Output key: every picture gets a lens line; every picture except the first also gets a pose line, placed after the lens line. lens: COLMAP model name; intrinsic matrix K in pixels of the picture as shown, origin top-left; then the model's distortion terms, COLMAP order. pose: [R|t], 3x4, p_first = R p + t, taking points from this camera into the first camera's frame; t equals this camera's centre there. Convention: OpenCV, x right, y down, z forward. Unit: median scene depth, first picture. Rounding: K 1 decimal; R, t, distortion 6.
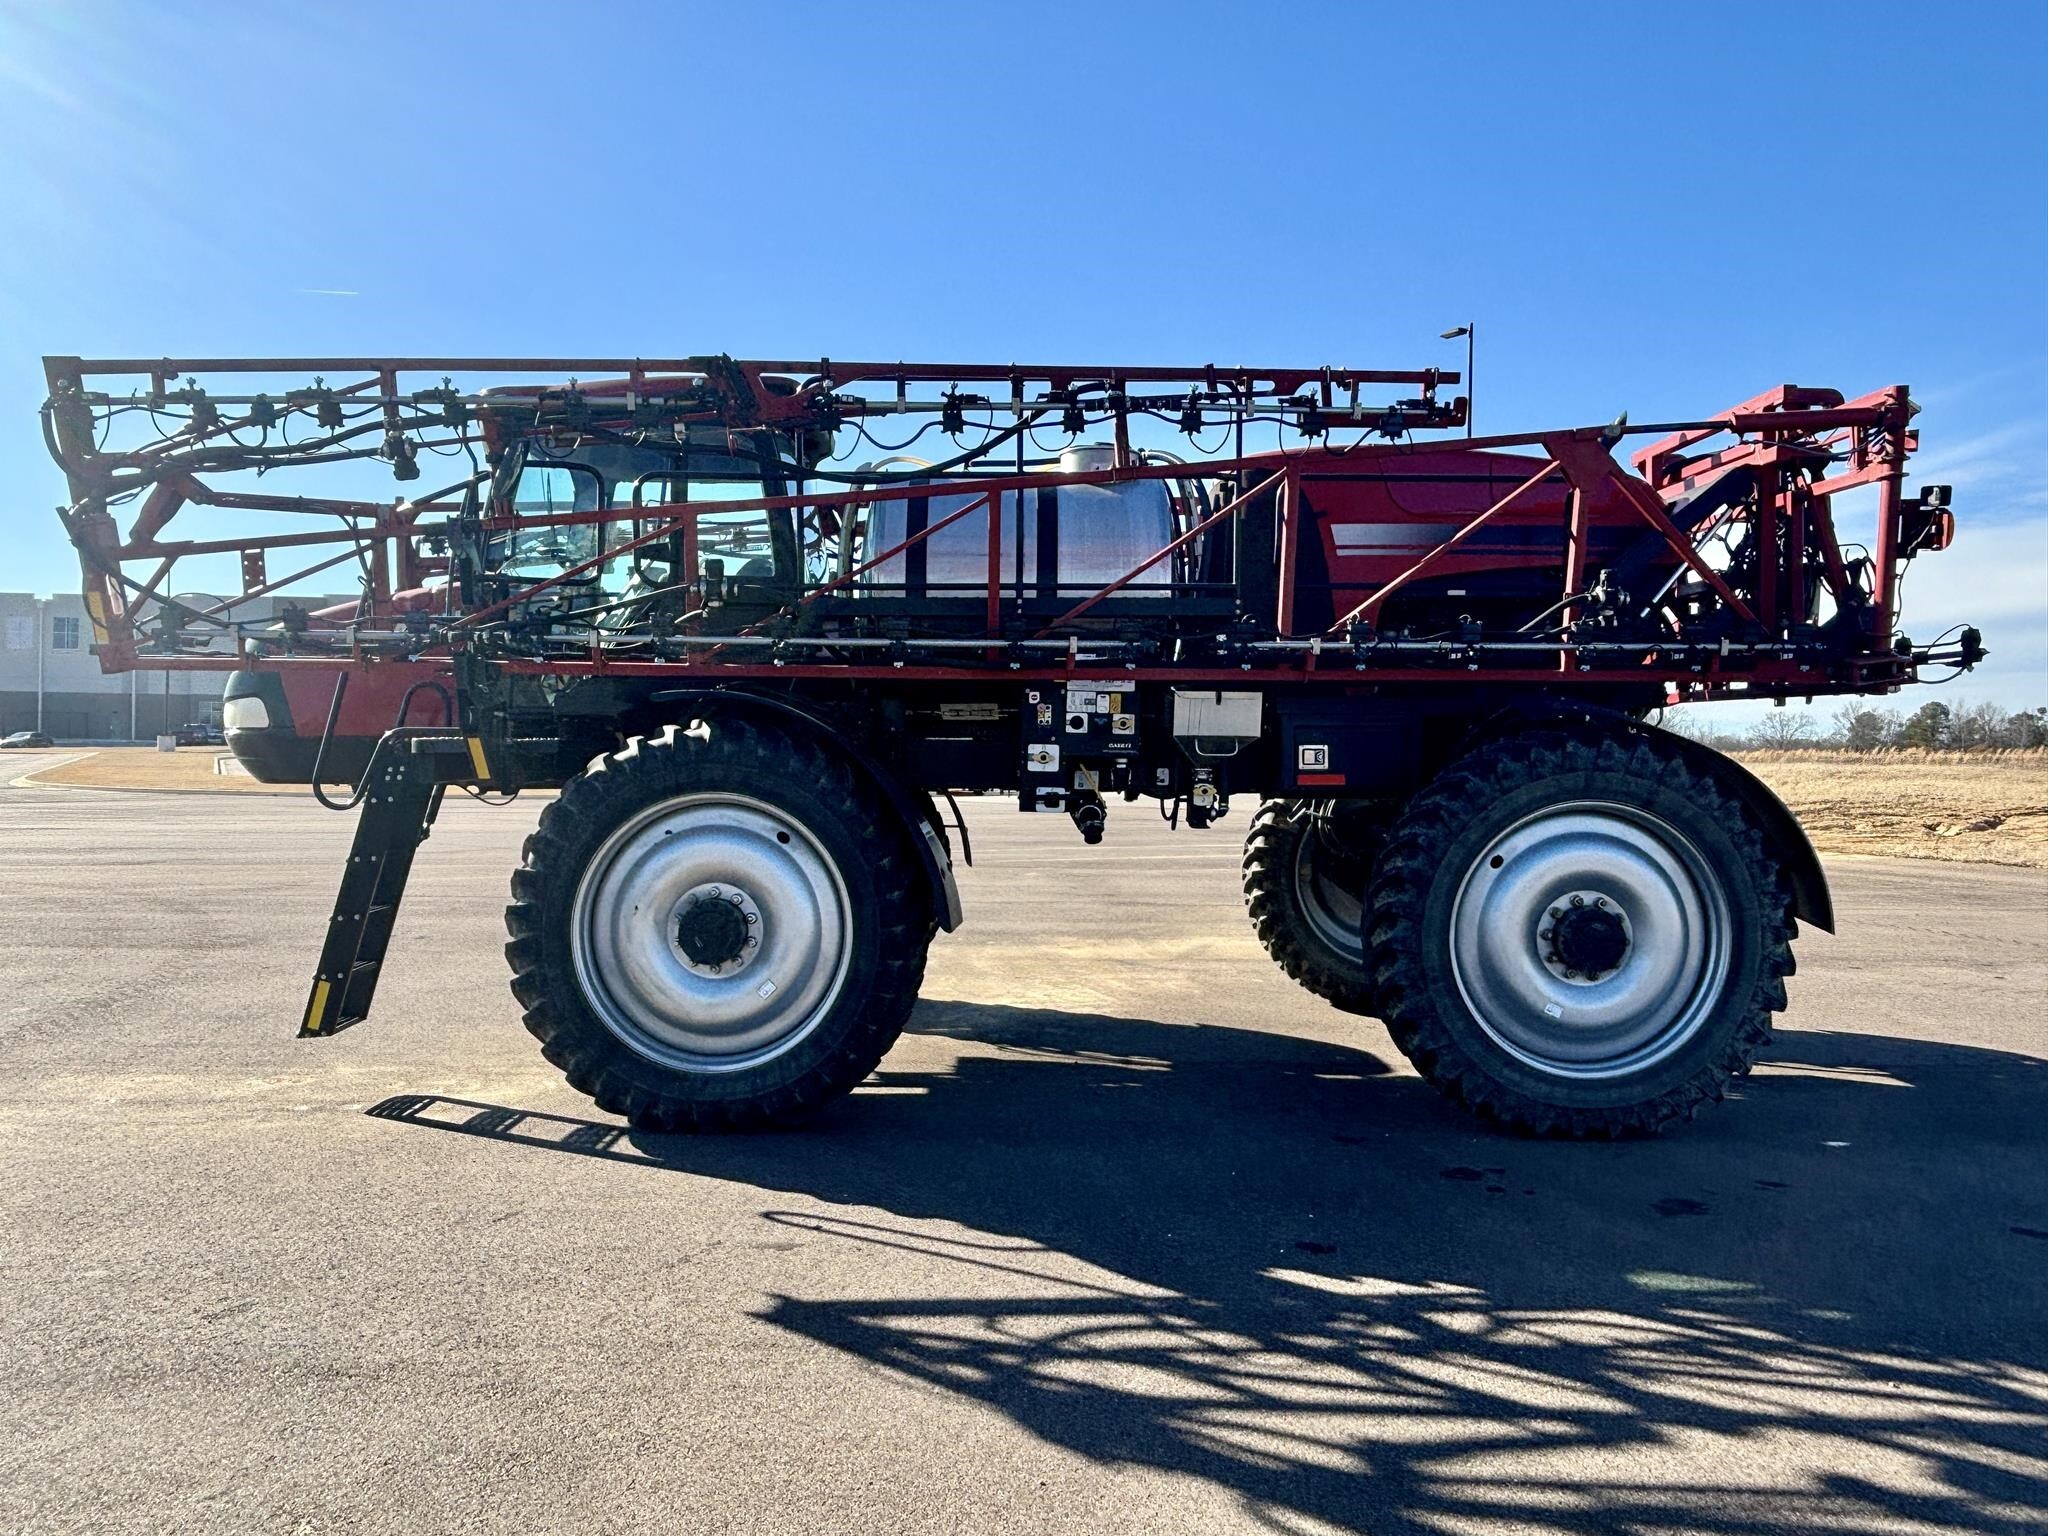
lens RADIAL K [[1380.2, 0, 1024.0], [0, 1380.2, 768.7], [0, 0, 1]] dist [-0.003804, -0.005291]
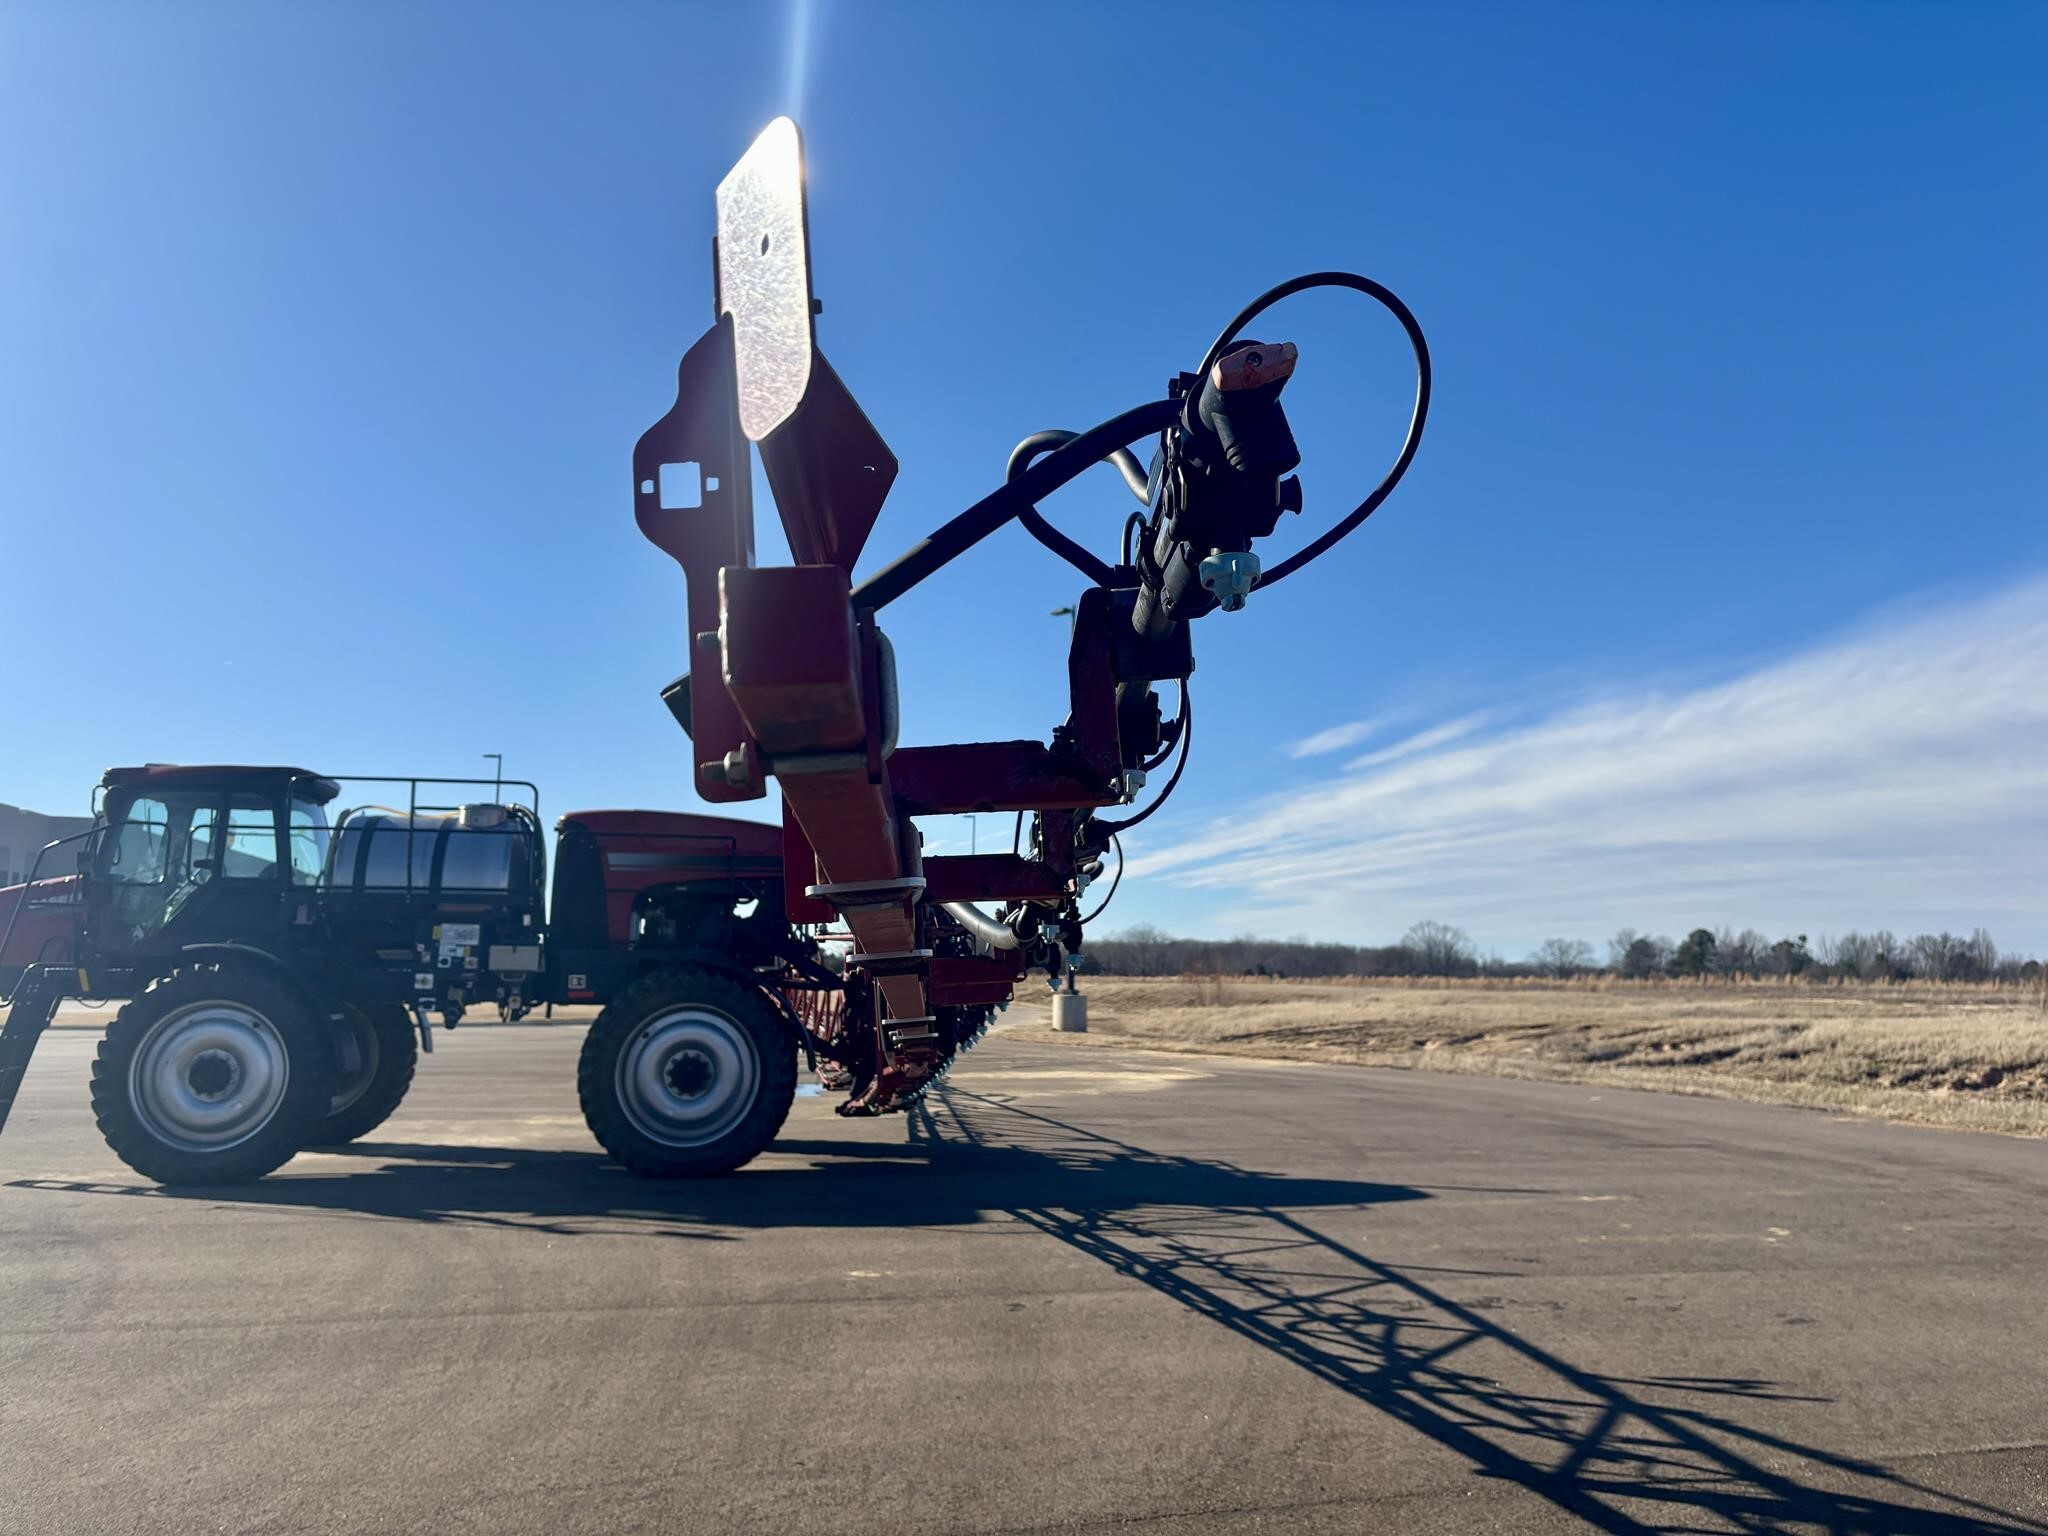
lens RADIAL K [[1535.2, 0, 1038.1], [0, 1535.2, 731.6], [0, 0, 1]] dist [0.042655, -0.047755]
pose [[0.986925, 0.025902, 0.159084, 0.499404], [0.001655, 0.985322, -0.170698, 0.016476], [-0.161170, 0.168729, 0.972396, -1.215279]]
